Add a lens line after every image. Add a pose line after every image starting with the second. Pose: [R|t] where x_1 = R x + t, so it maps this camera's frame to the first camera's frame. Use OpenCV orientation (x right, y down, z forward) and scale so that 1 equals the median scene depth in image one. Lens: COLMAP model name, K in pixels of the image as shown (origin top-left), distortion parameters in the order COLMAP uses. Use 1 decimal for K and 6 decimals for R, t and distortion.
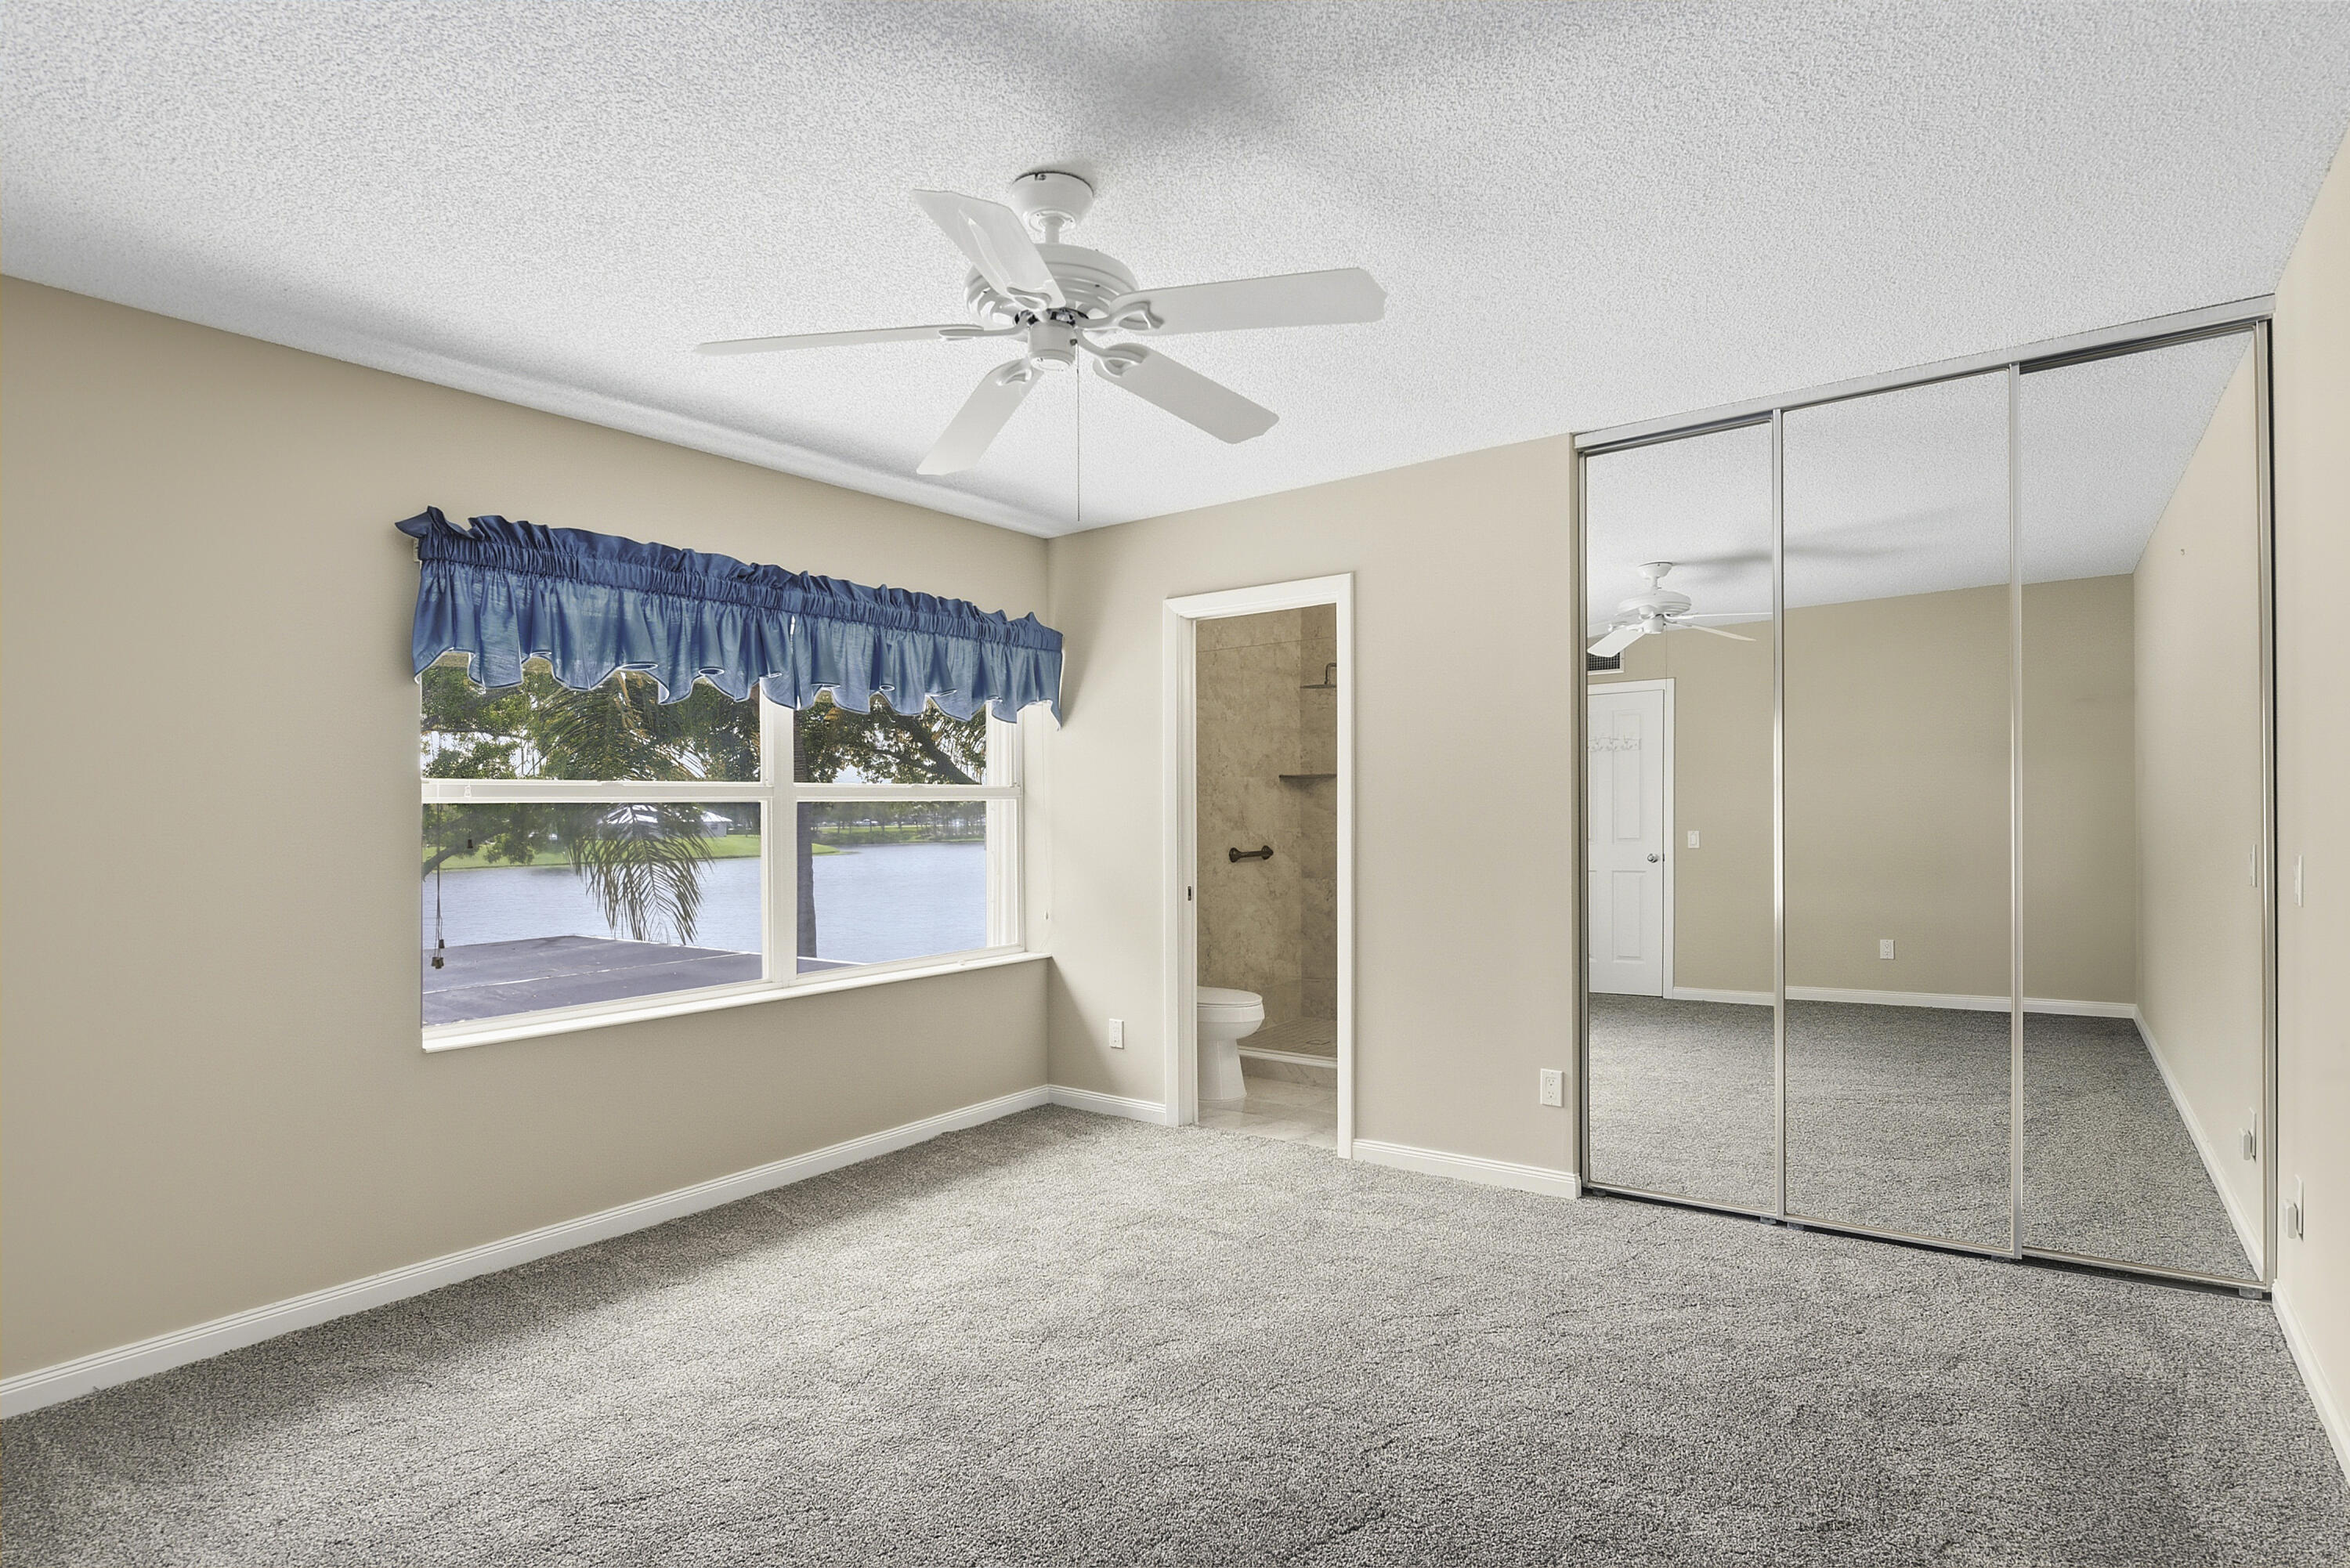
lens RADIAL K [[1185.8, 0, 1179.4], [0, 1185.8, 799.6], [0, 0, 1]] dist [-0.004186, -0.003154]
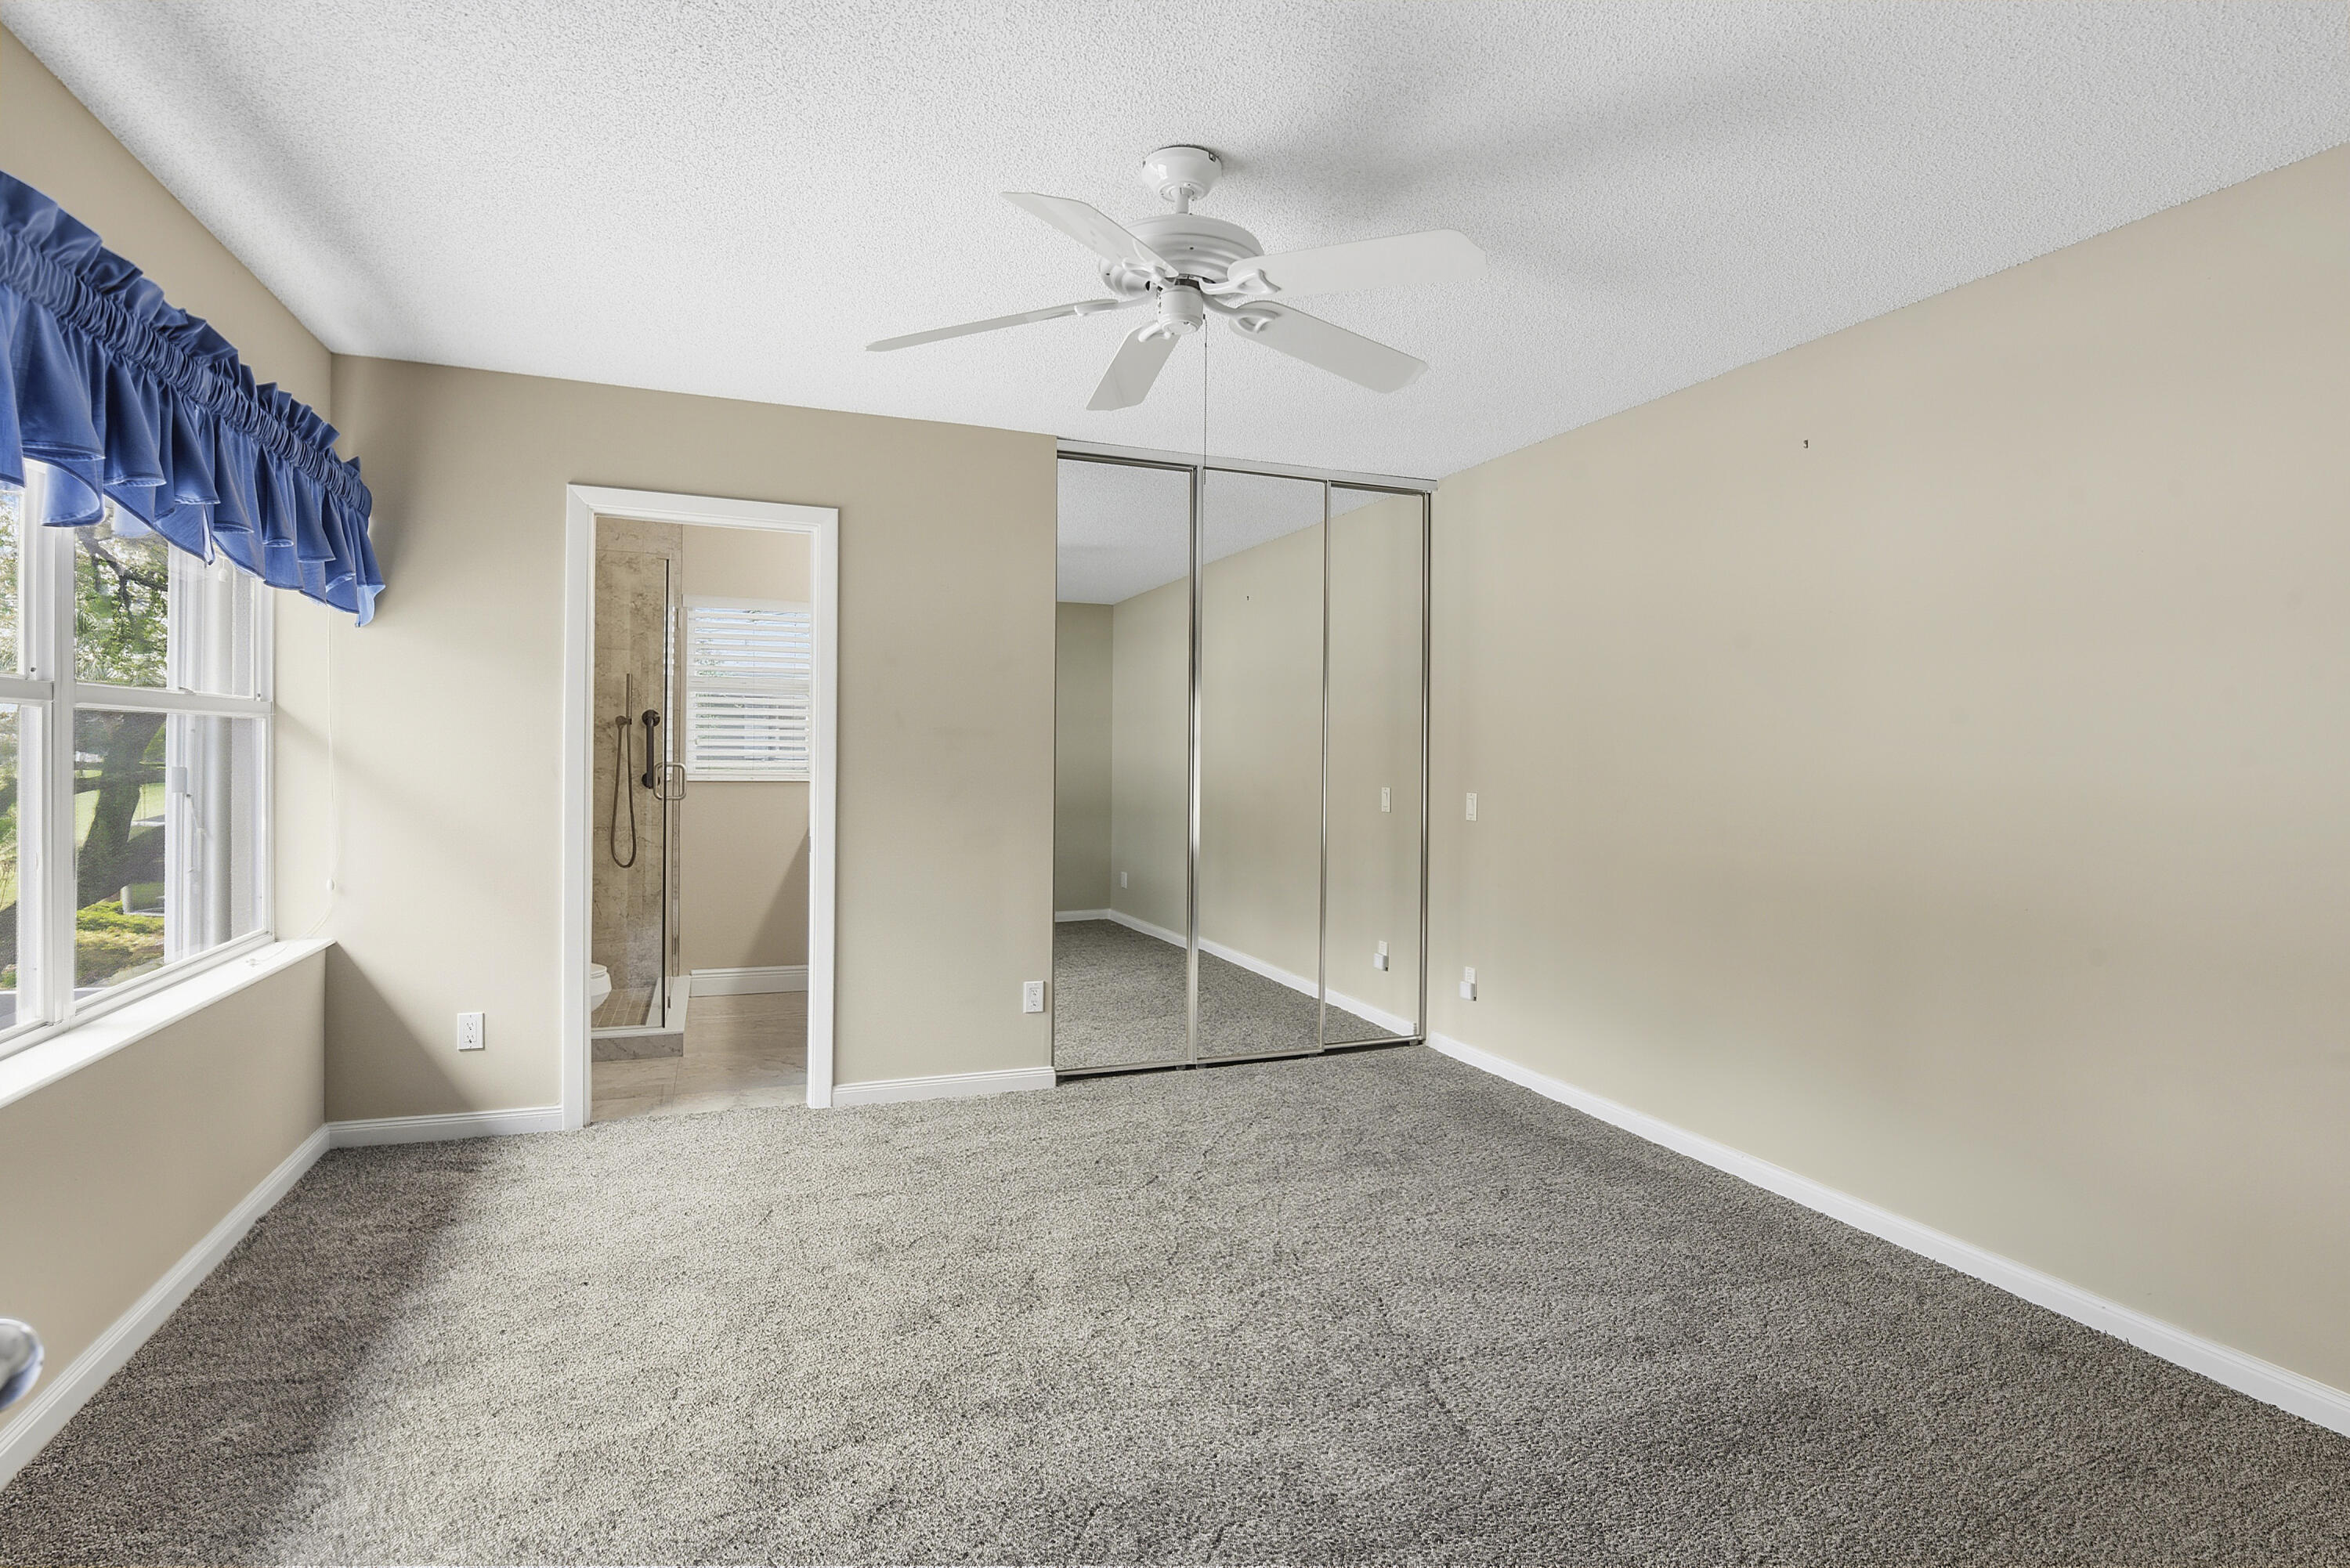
lens RADIAL K [[1185.8, 0, 1181.1], [0, 1185.8, 778.5], [0, 0, 1]] dist [-0.004186, -0.003154]
pose [[0.542348, 0.005860, 0.840134, -0.564246], [-0.031635, 0.999409, 0.013451, 0.008693], [-0.839558, -0.033873, 0.542213, 0.248810]]
